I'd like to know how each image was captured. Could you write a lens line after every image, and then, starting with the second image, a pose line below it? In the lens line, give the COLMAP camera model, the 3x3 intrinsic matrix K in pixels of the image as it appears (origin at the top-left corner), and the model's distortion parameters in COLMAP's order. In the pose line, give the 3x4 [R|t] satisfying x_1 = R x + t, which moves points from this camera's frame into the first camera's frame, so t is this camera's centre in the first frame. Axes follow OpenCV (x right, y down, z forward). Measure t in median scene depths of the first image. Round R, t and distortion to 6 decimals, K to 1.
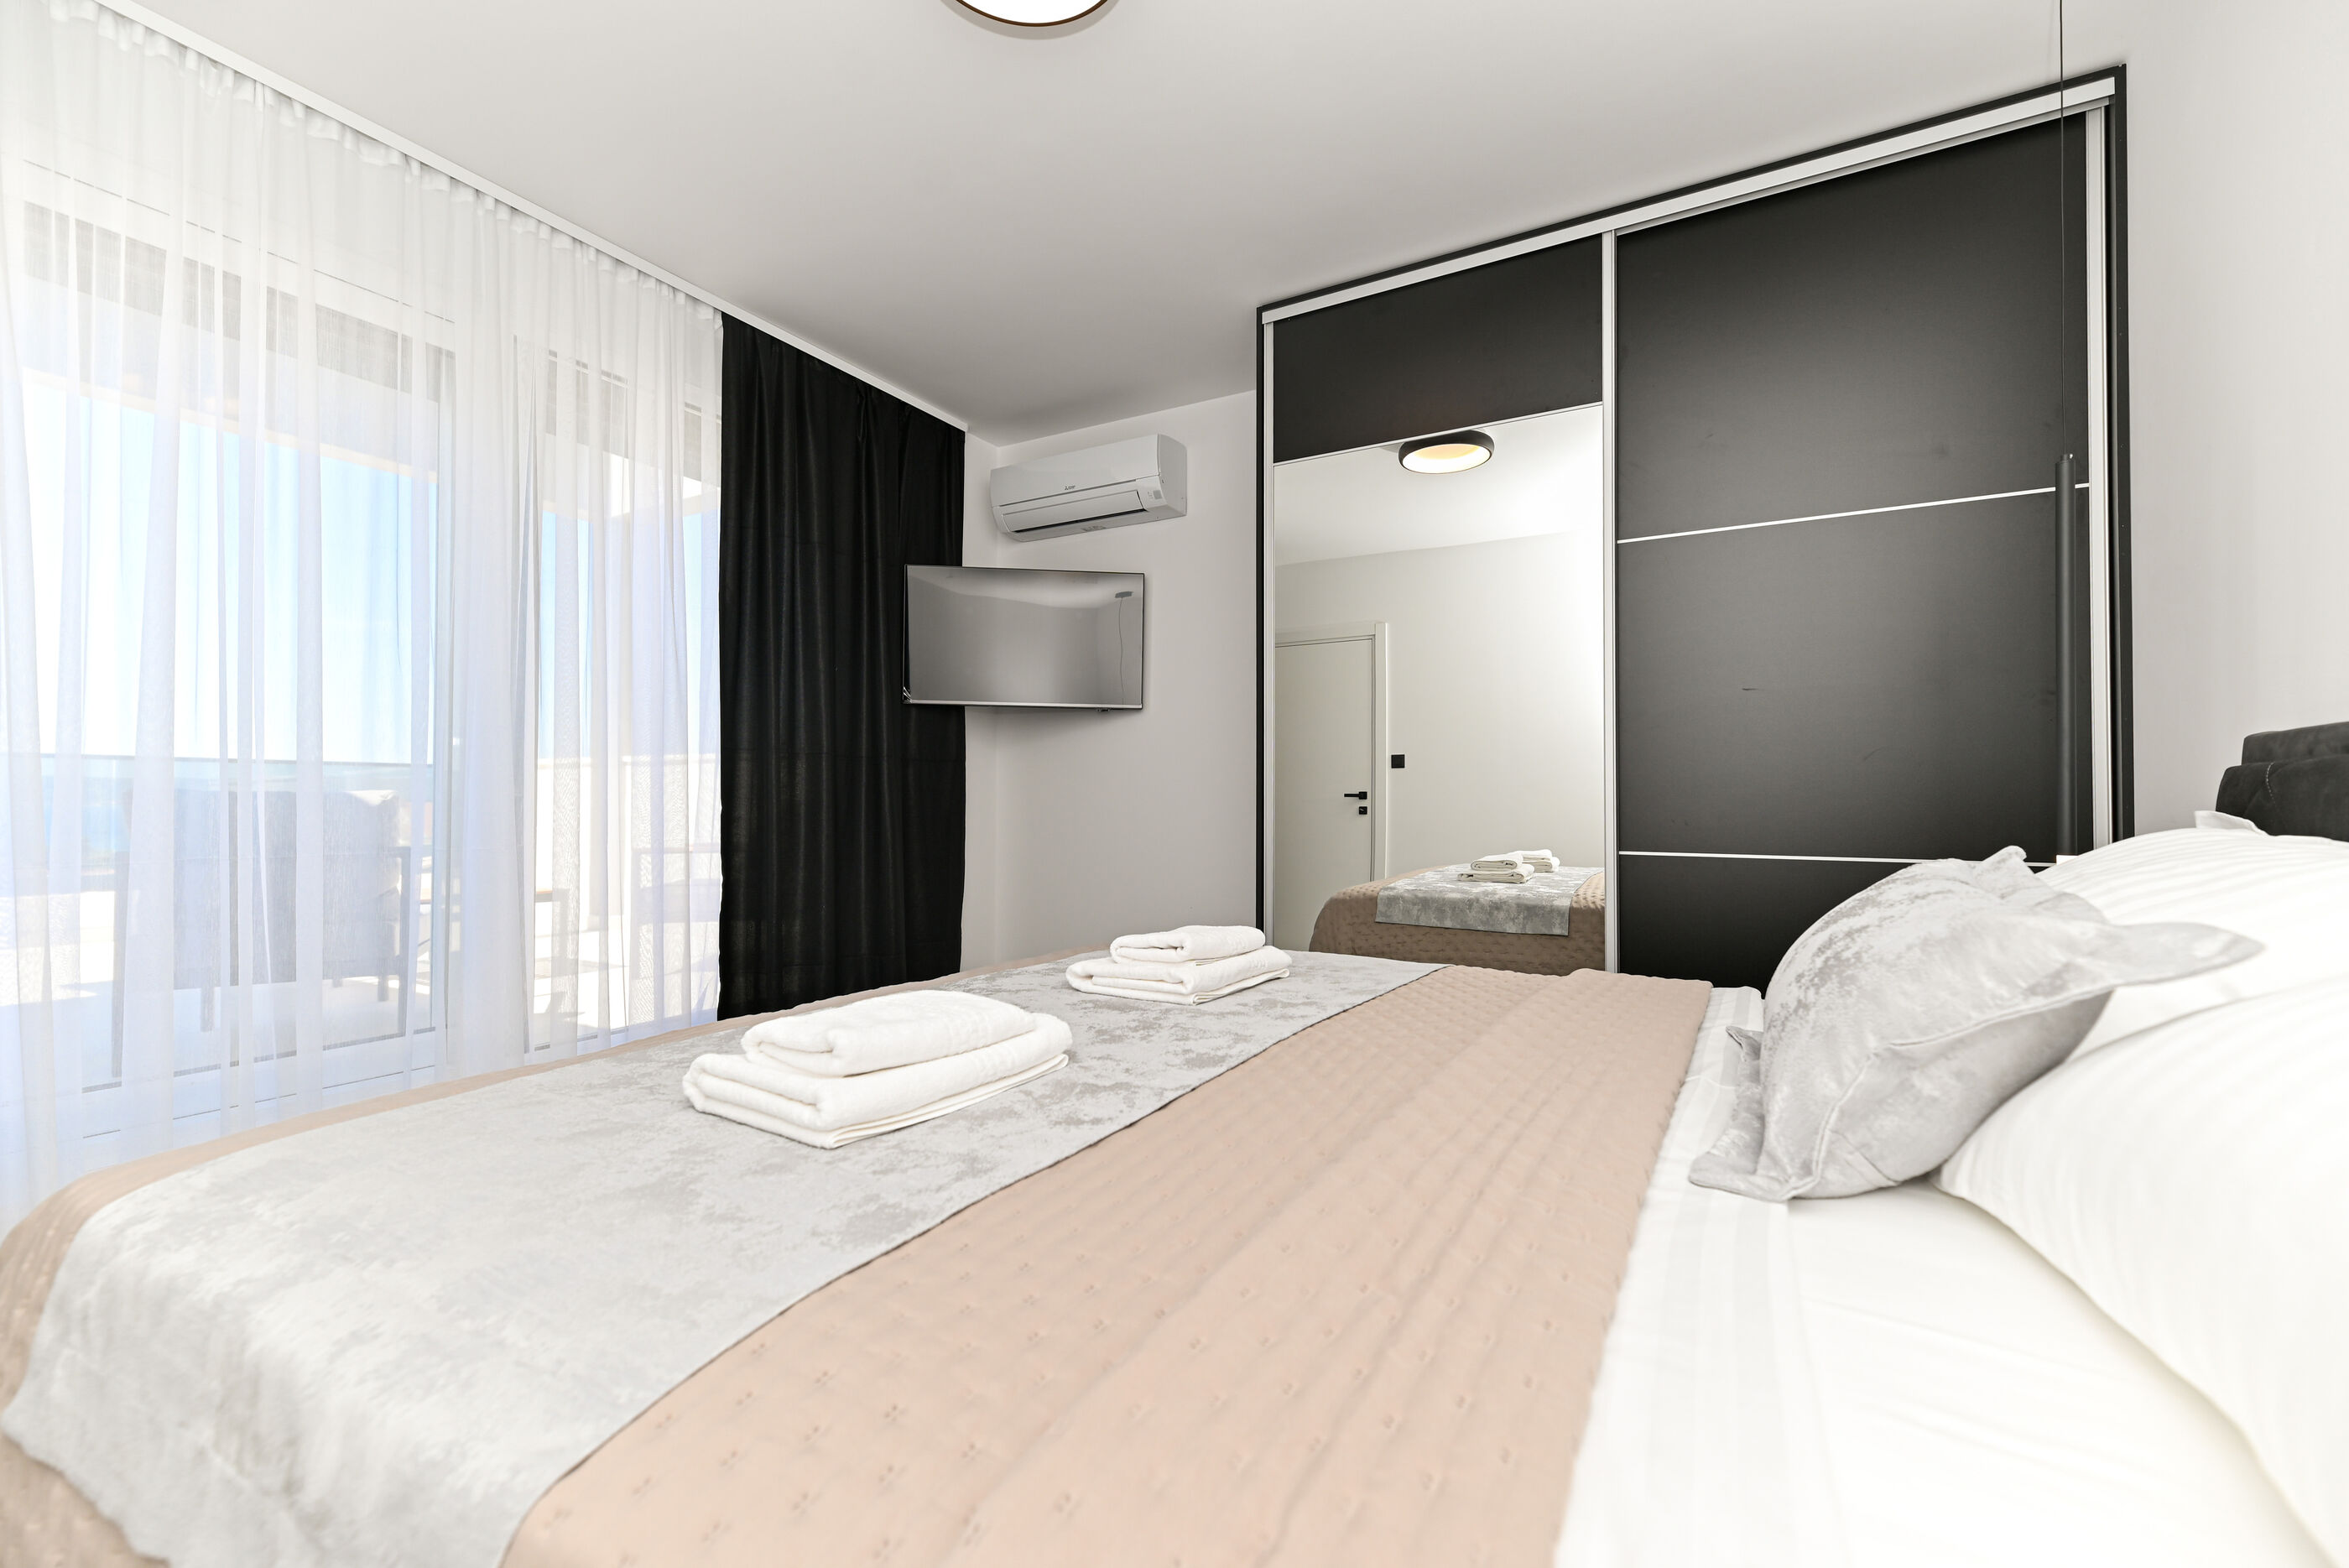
lens RADIAL K [[969.1, 0, 1174.5], [0, 969.1, 784.0], [0, 0, 1]] dist [0.008907, -0.000596]
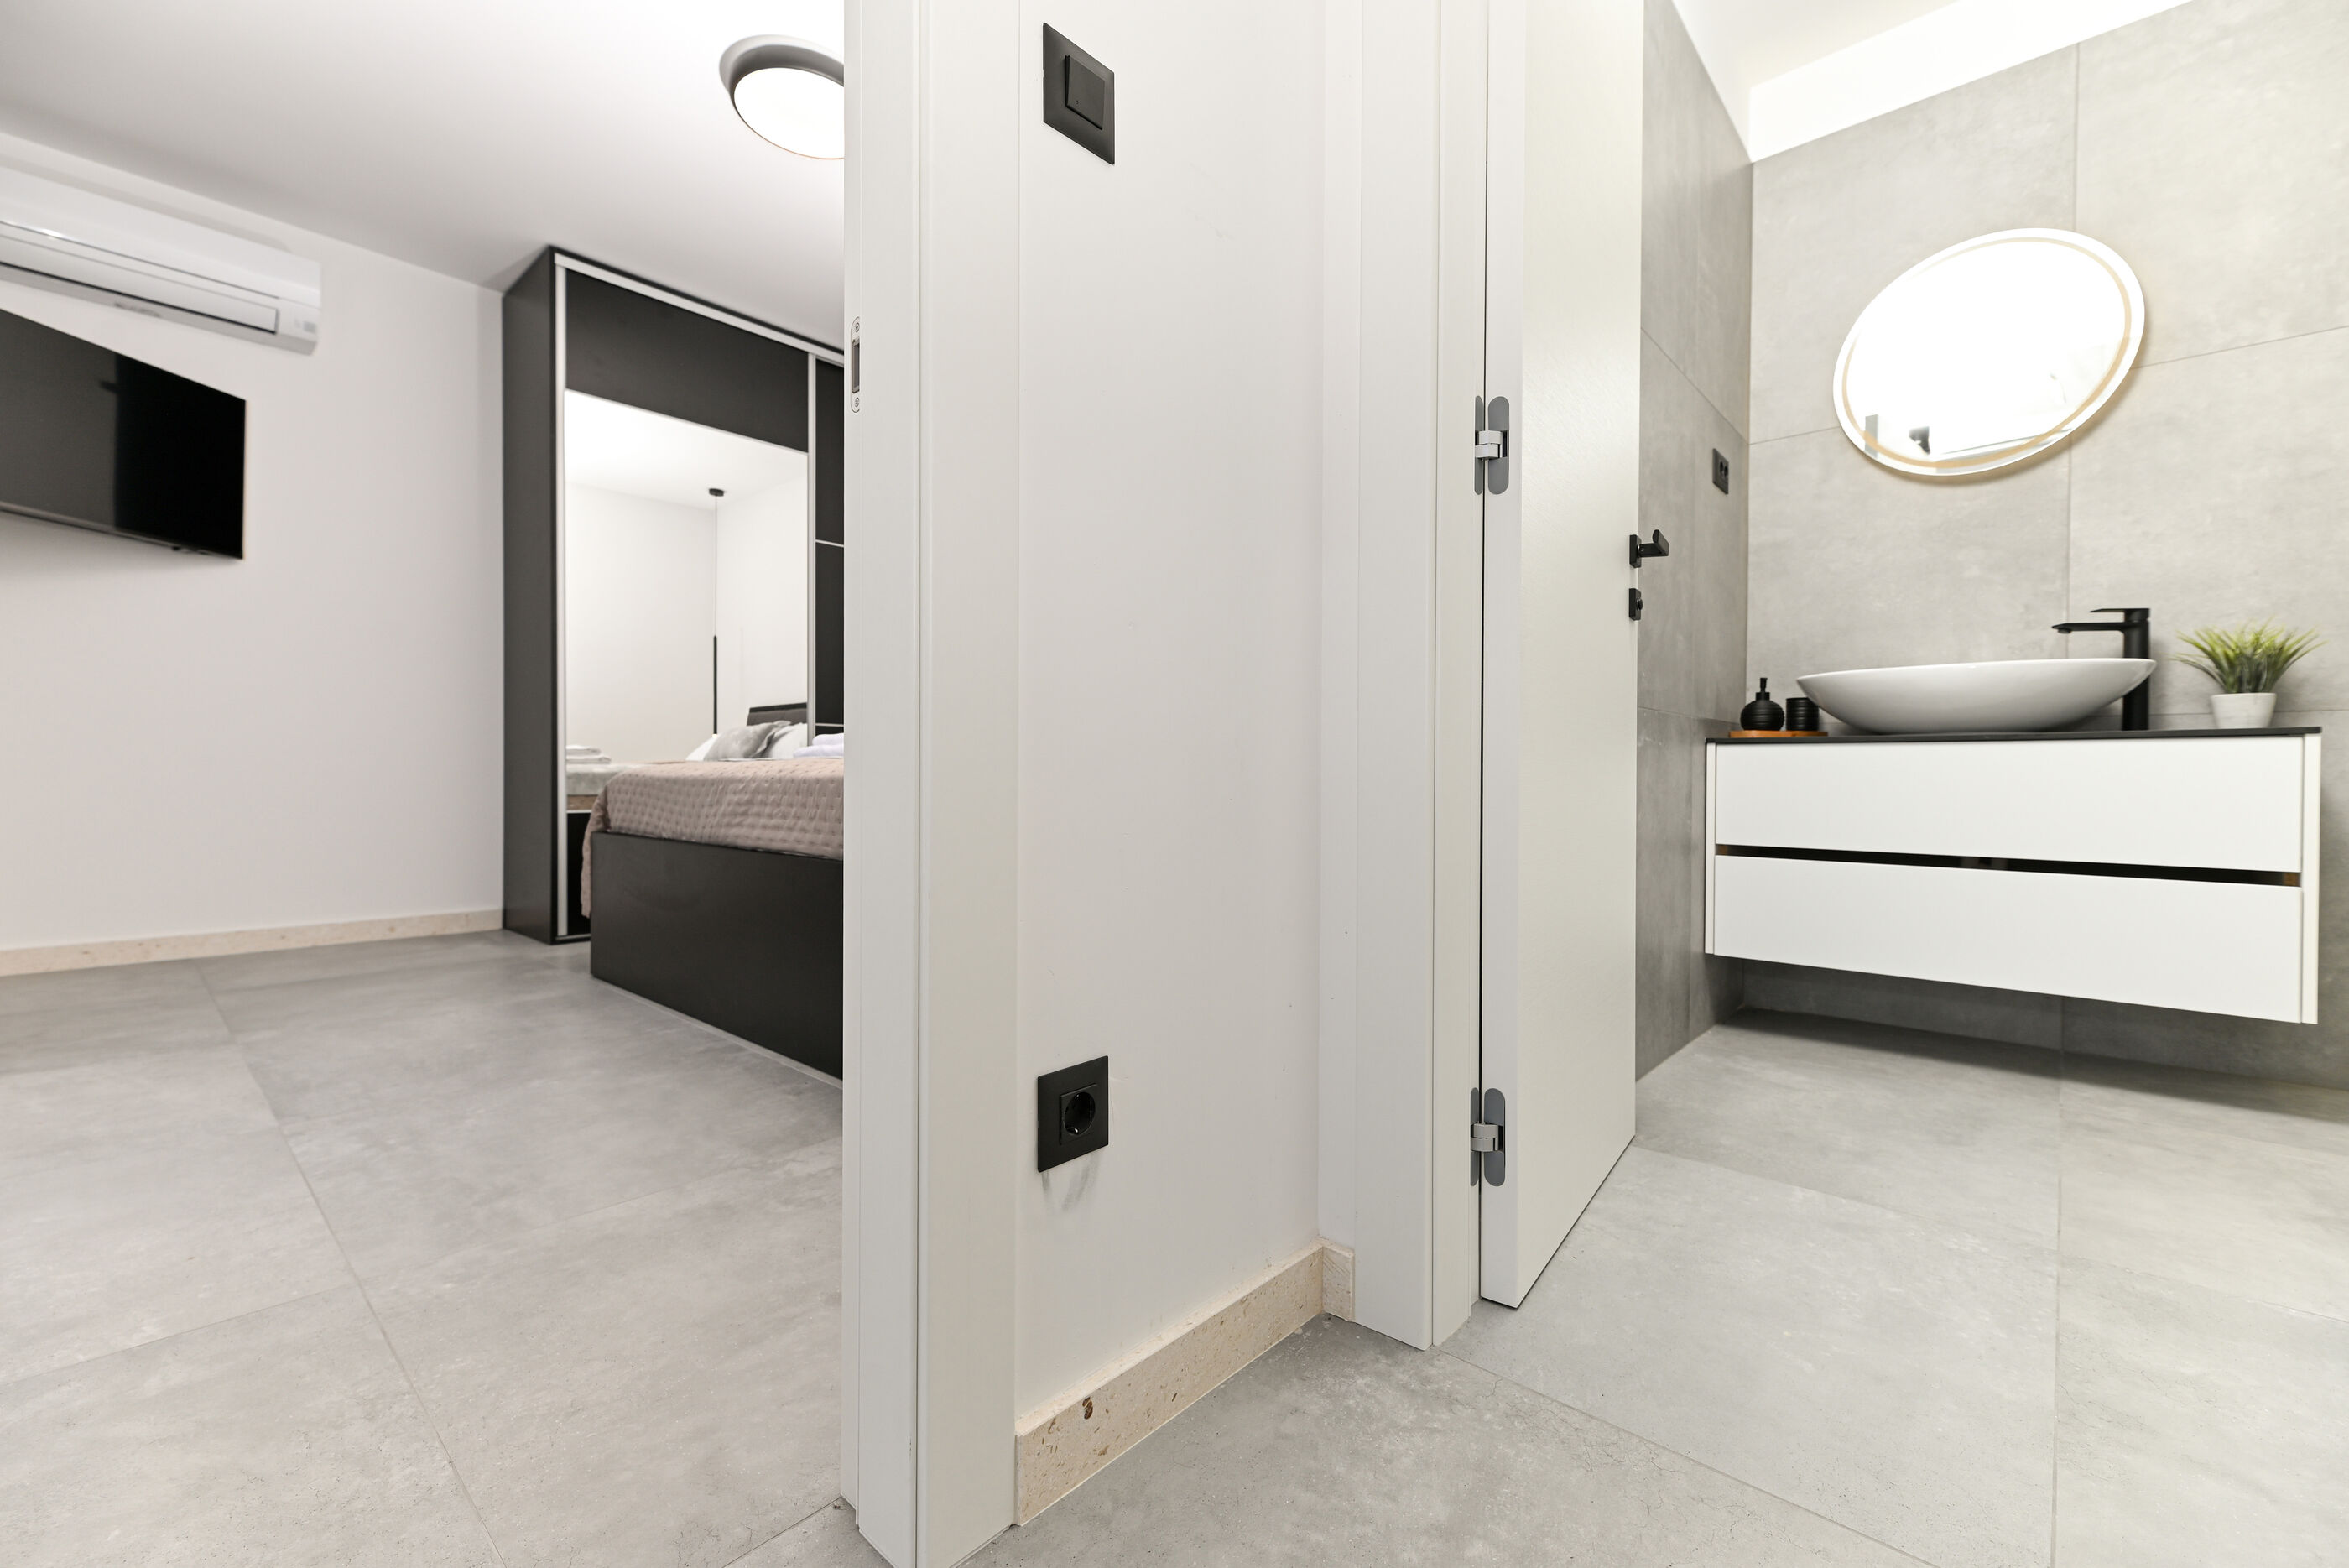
lens RADIAL K [[969.1, 0, 1174.5], [0, 969.1, 784.0], [0, 0, 1]] dist [0.008907, -0.000596]
pose [[0.208196, -0.012540, 0.978007, -1.079437], [-0.020188, 0.999650, 0.017115, 0.134203], [-0.977879, -0.023307, 0.207870, 0.024581]]
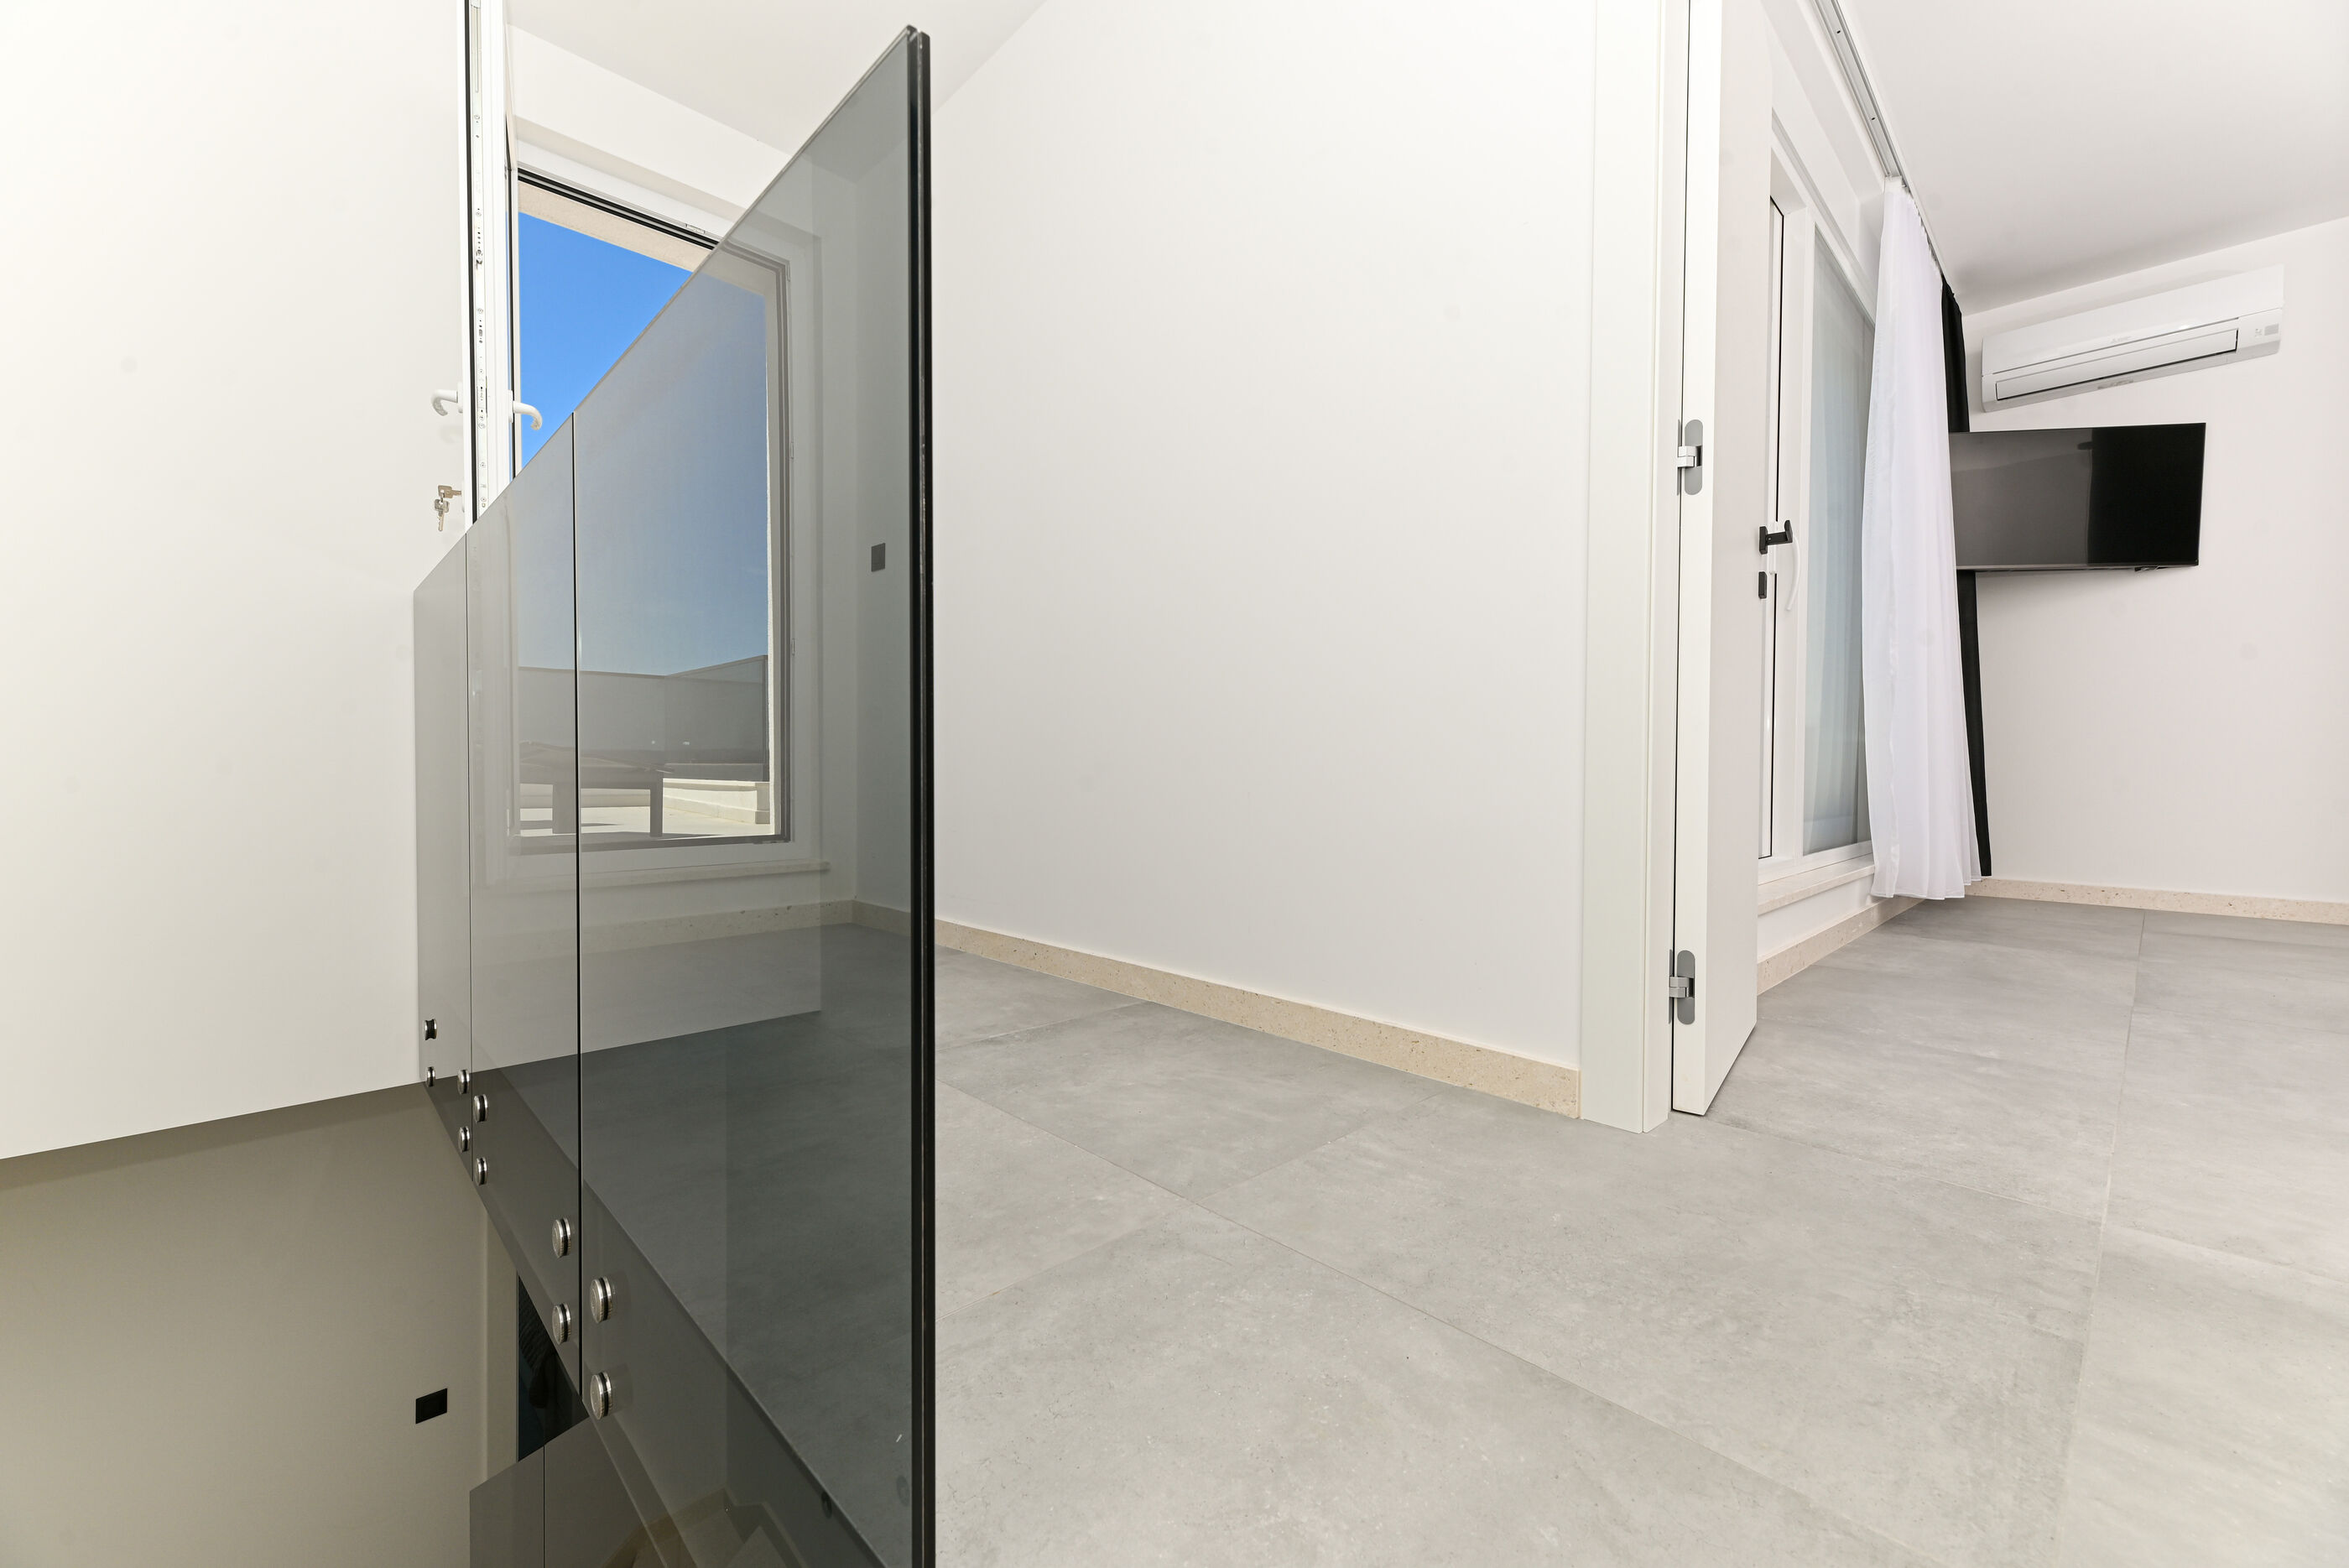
lens RADIAL K [[931.7, 0, 1174.5], [0, 931.7, 784.0], [0, 0, 1]] dist [0.008954, 0.000014]
pose [[0.960044, 0.004434, -0.279815, -1.144075], [0.003140, 0.999641, 0.026613, 0.169659], [0.279833, -0.026428, 0.959685, -0.285059]]
